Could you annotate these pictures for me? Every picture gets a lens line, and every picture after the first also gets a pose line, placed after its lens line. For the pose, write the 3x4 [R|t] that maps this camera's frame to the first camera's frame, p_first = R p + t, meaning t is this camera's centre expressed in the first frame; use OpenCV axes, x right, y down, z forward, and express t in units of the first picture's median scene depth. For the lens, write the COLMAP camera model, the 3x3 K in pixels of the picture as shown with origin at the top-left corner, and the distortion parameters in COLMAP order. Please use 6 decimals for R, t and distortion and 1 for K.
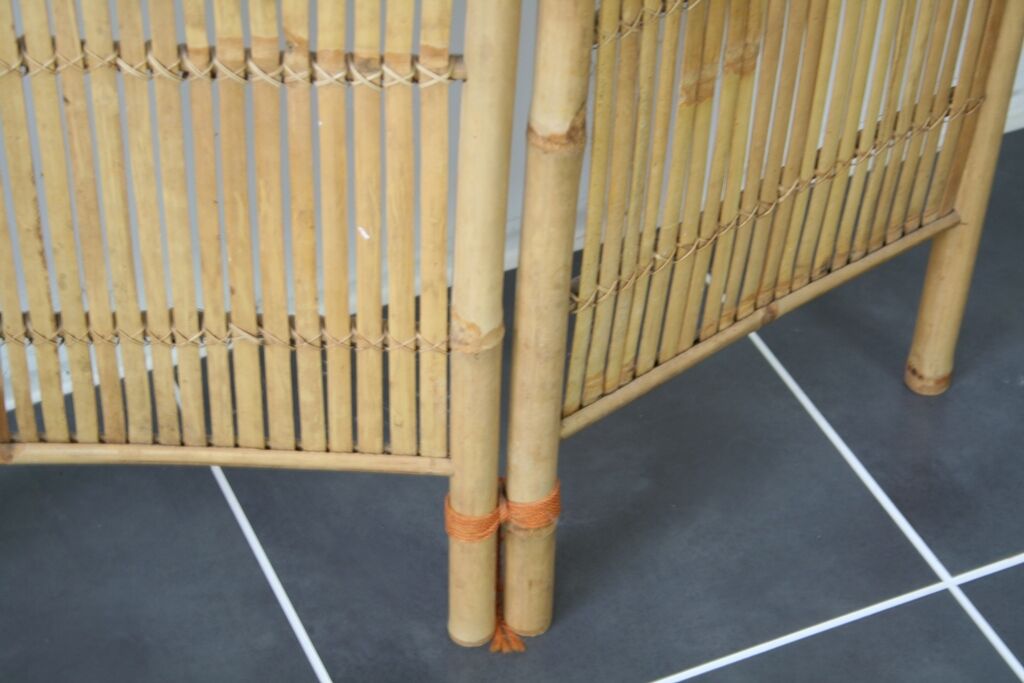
lens RADIAL K [[2589.2, 0, 510.6], [0, 2589.2, 346.4], [0, 0, 1]] dist [0.095802, 0.000000]
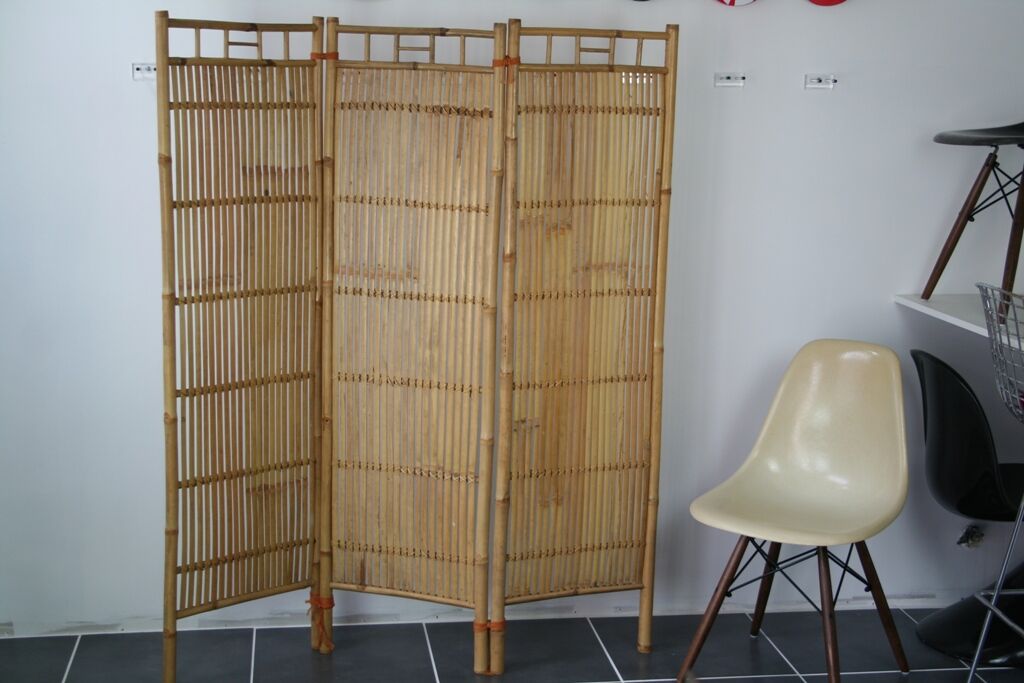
lens RADIAL K [[1579.6, 0, 506.5], [0, 1579.6, 335.0], [0, 0, 1]] dist [-0.009122, 0.000000]
pose [[0.958230, 0.047417, -0.282041, 0.718050], [-0.189079, 0.844930, -0.500342, 0.944001], [0.214580, 0.532771, 0.818603, -1.179394]]
